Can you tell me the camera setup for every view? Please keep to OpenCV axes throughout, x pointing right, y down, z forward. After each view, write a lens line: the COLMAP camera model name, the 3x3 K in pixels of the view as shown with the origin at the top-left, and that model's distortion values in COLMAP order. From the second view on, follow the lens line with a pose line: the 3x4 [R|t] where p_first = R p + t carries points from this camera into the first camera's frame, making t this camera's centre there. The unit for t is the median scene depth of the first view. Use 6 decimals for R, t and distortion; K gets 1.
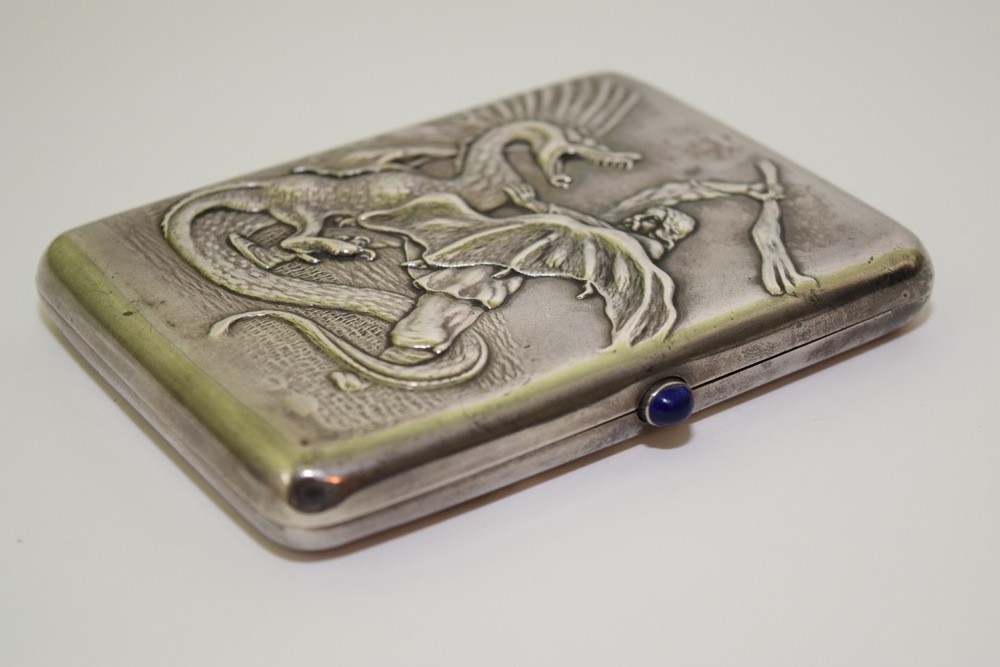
lens RADIAL K [[2134.2, 0, 506.7], [0, 2134.2, 332.8], [0, 0, 1]] dist [0.226000, 0.000000]
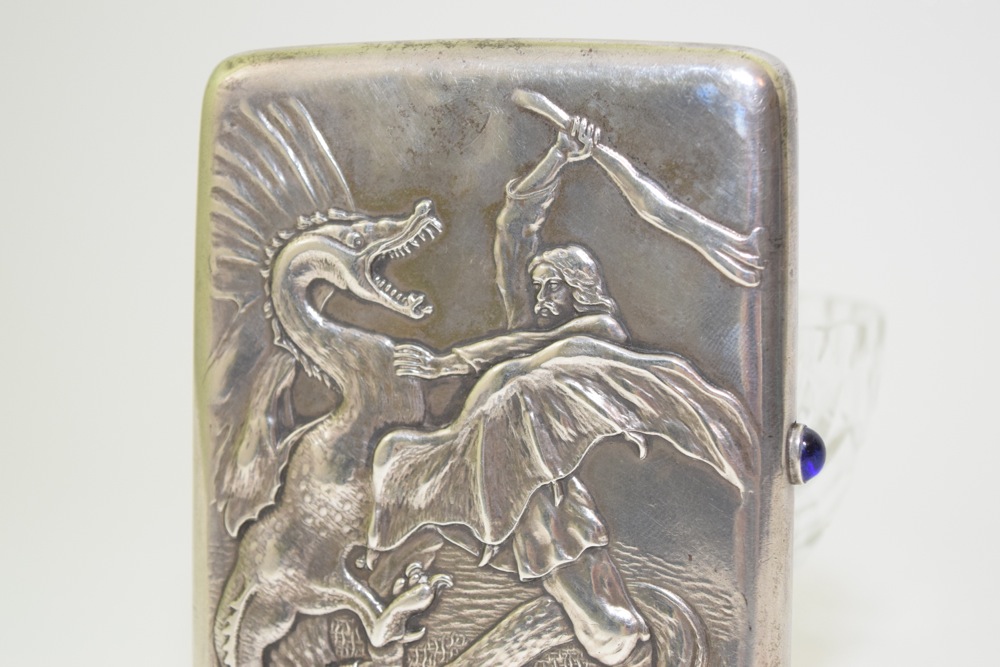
lens RADIAL K [[2197.2, 0, 505.0], [0, 2197.2, 334.6], [0, 0, 1]] dist [0.052800, 0.000000]
pose [[0.549118, -0.820725, -0.157735, 0.198251], [0.640567, 0.292092, 0.710181, -0.762337], [-0.536790, -0.491013, 0.686122, 0.397892]]
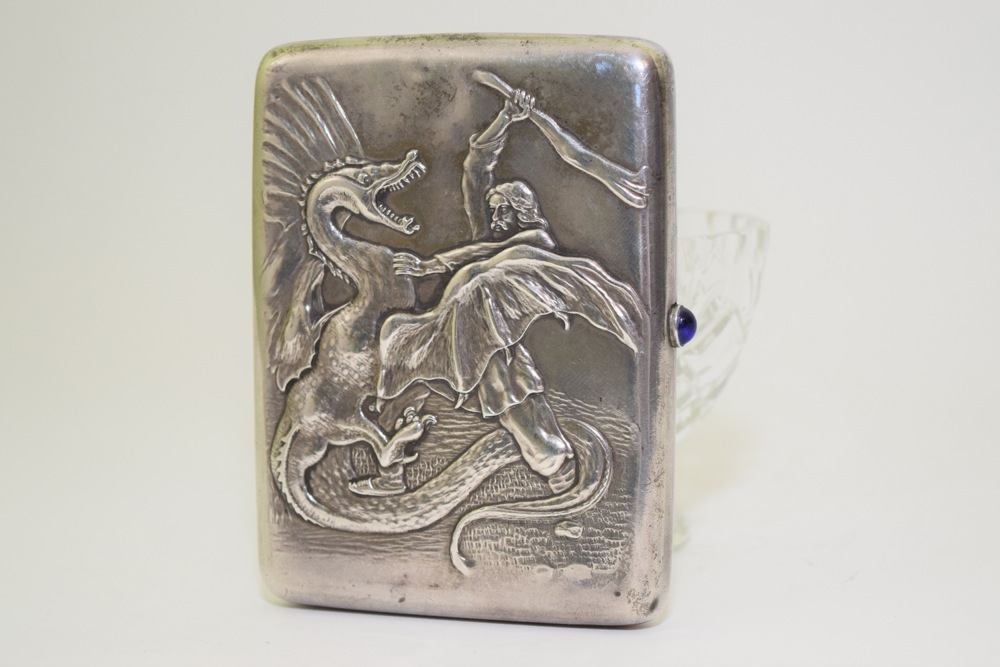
lens RADIAL K [[2197.2, 0, 495.7], [0, 2197.2, 334.0], [0, 0, 1]] dist [0.052800, 0.000000]
pose [[0.531300, -0.820777, -0.209870, 0.297215], [0.672404, 0.257848, 0.693821, -1.003716], [-0.515358, -0.509744, 0.688889, 0.076941]]
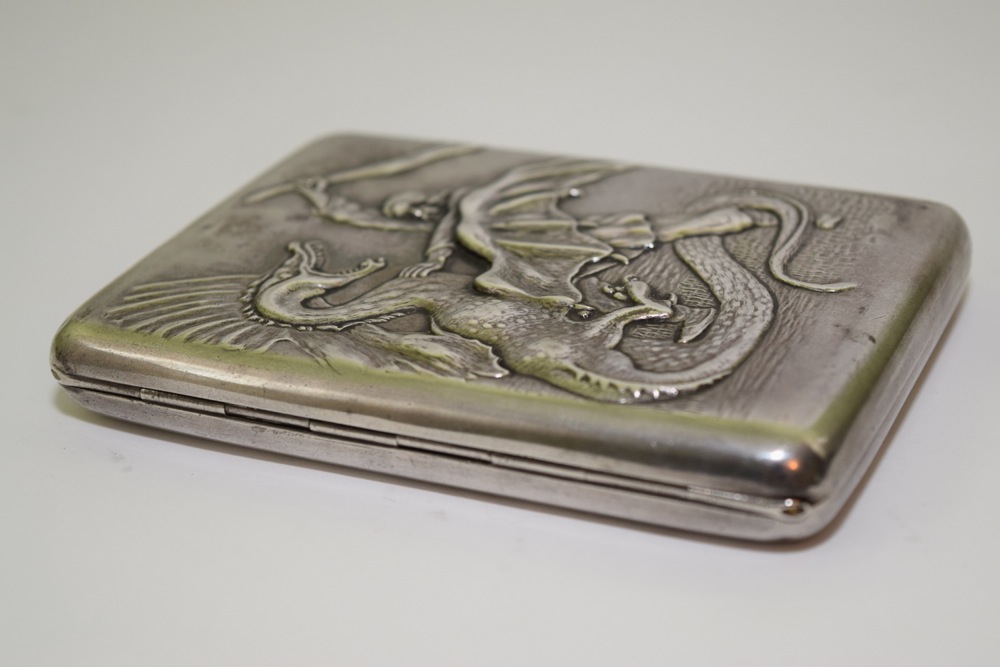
lens RADIAL K [[2079.6, 0, 499.6], [0, 2079.6, 333.1], [0, 0, 1]] dist [0.113803, 0.000000]
pose [[-0.535318, -0.326949, 0.778806, -0.787898], [0.483204, 0.637721, 0.599854, -0.625060], [-0.692783, 0.697435, -0.183400, 1.277453]]
